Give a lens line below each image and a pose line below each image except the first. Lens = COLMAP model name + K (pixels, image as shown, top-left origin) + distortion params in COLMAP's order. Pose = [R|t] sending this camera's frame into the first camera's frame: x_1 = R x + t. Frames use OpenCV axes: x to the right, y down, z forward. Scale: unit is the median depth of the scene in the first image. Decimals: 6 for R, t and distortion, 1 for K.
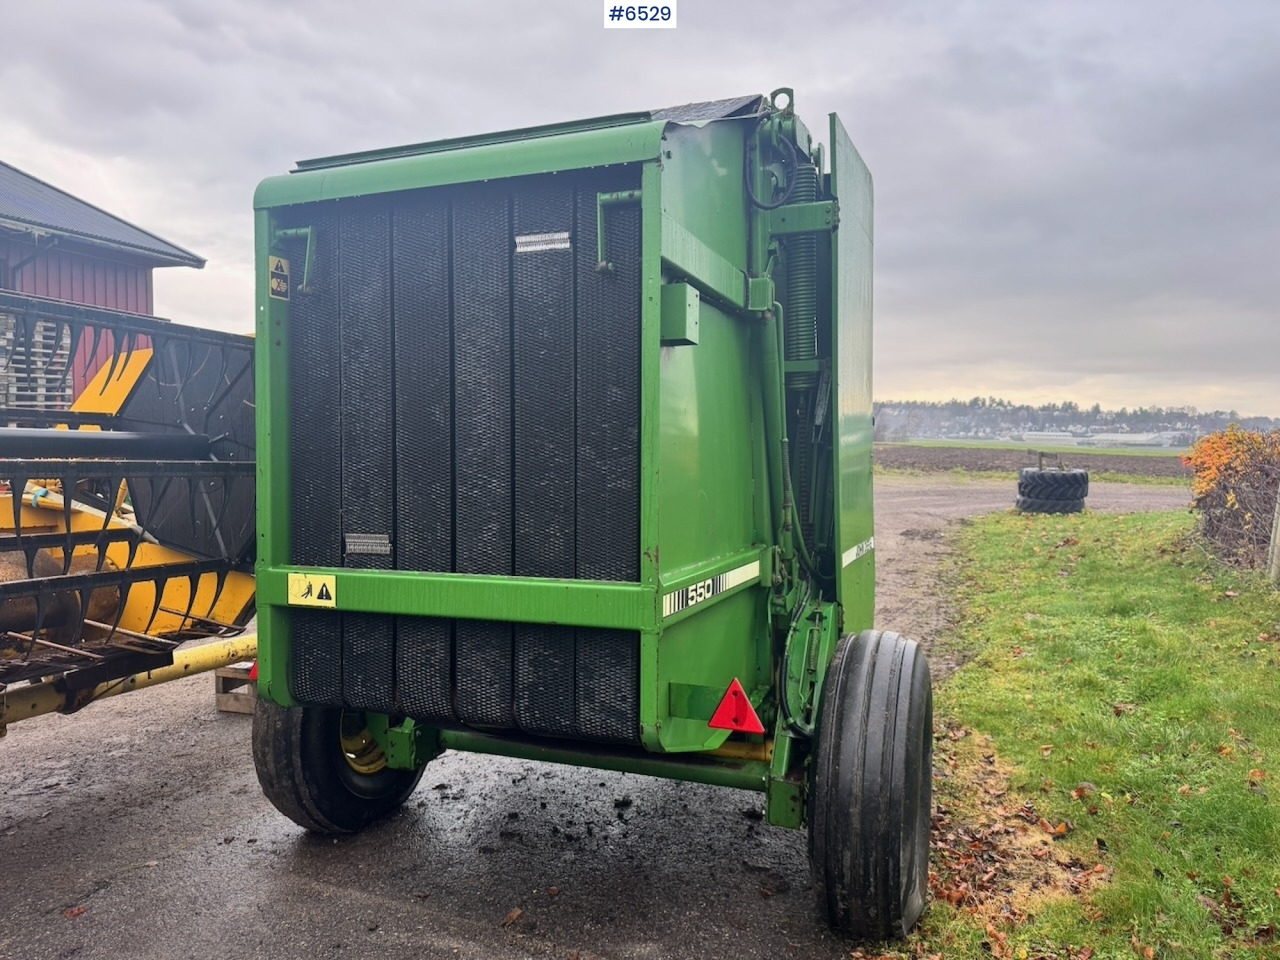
lens RADIAL K [[888.4, 0, 639.4], [0, 888.4, 487.1], [0, 0, 1]] dist [0.145775, -0.206852]
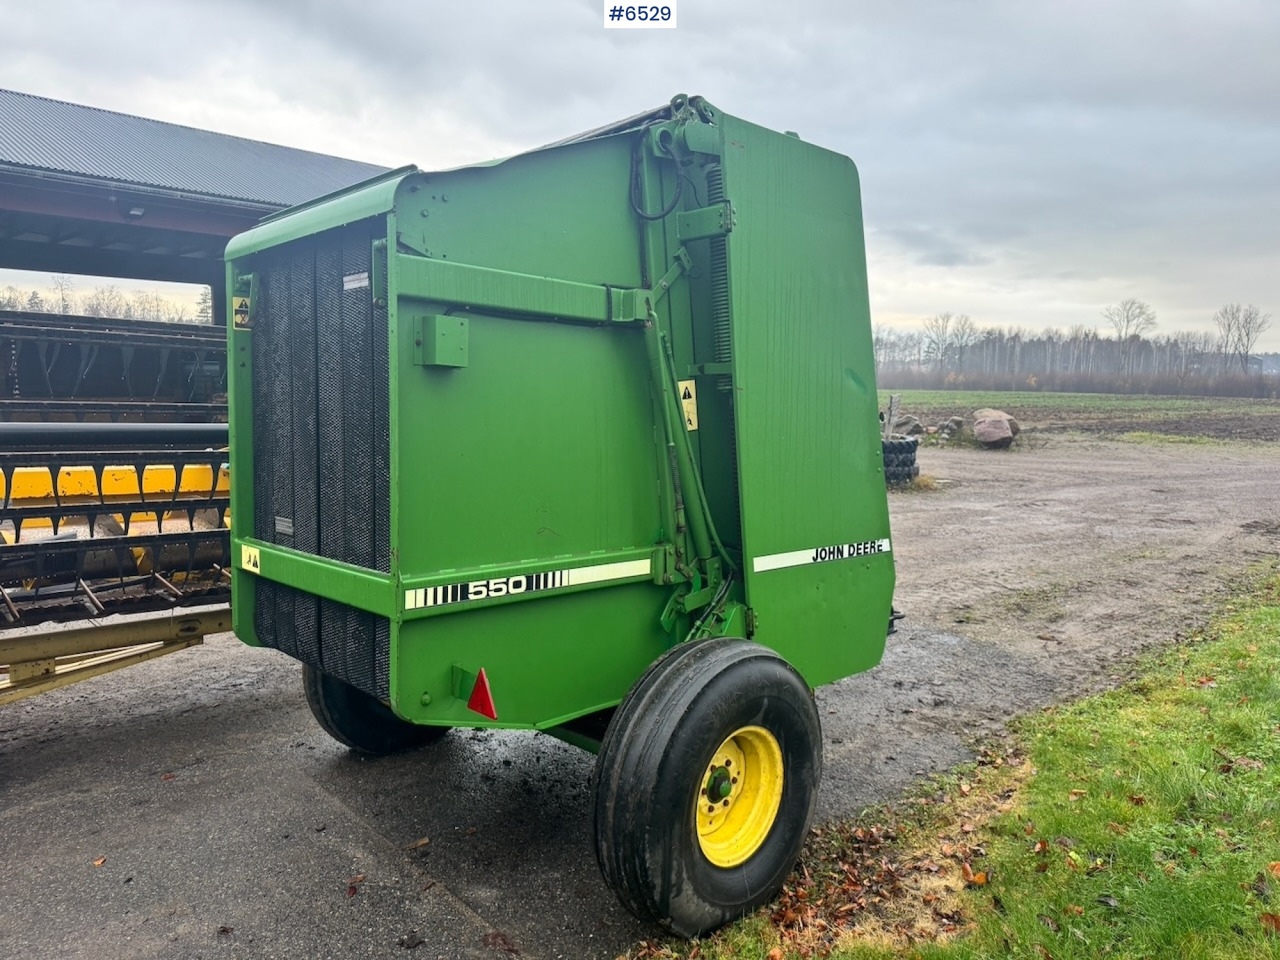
lens RADIAL K [[887.4, 0, 644.2], [0, 887.4, 478.1], [0, 0, 1]] dist [0.136628, -0.204054]
pose [[0.909670, 0.037922, -0.413597, 0.674699], [-0.022768, 0.998879, 0.041508, -0.067187], [0.414707, -0.028342, 0.909514, 0.070144]]
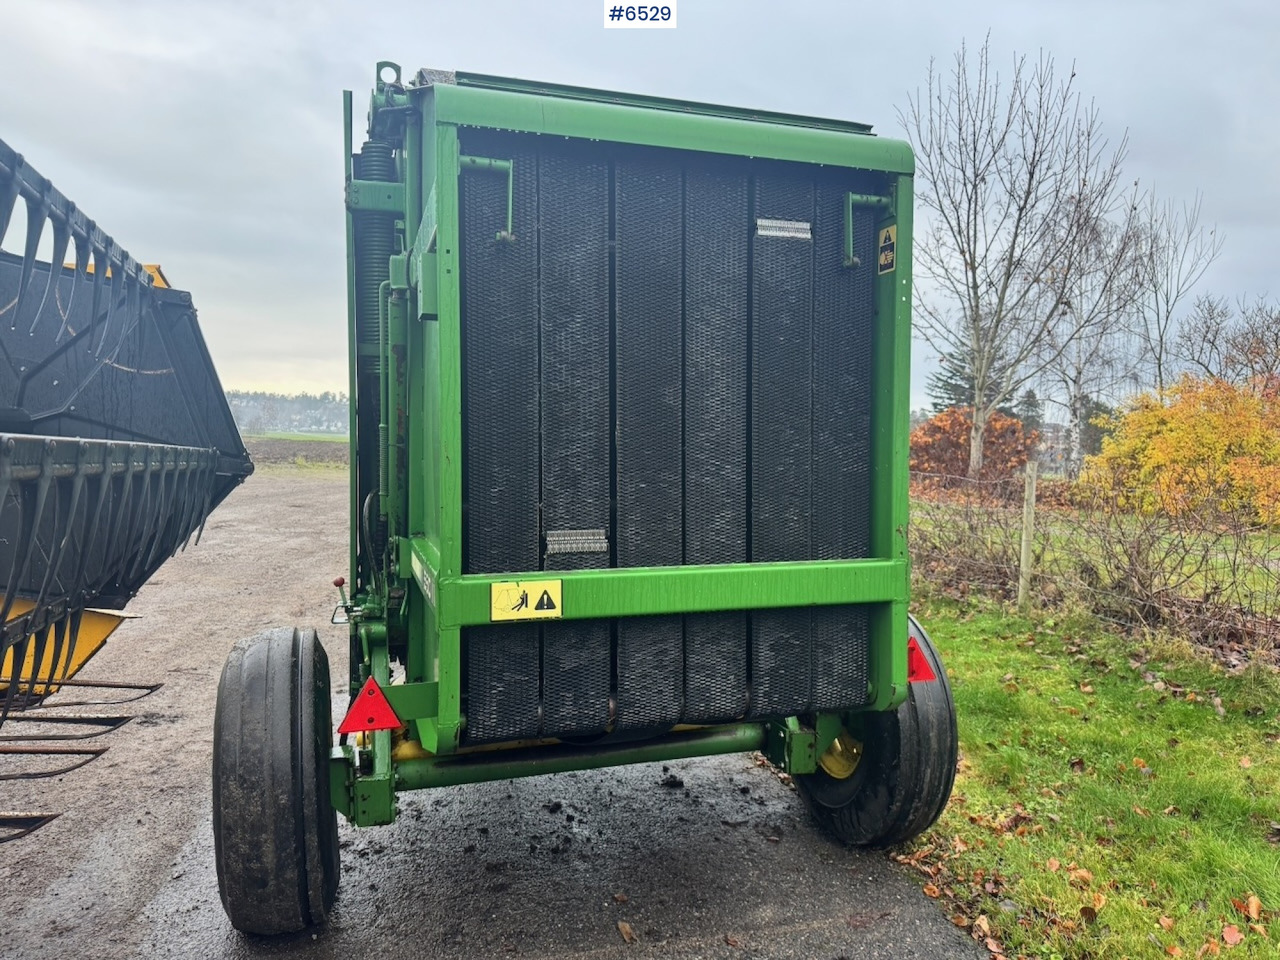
lens RADIAL K [[888.4, 0, 639.4], [0, 888.4, 487.1], [0, 0, 1]] dist [0.145775, -0.206852]
pose [[0.774738, -0.023217, 0.631856, -0.808839], [0.019080, 0.999729, 0.013339, 0.000148], [-0.631994, 0.001722, 0.774971, 0.295495]]
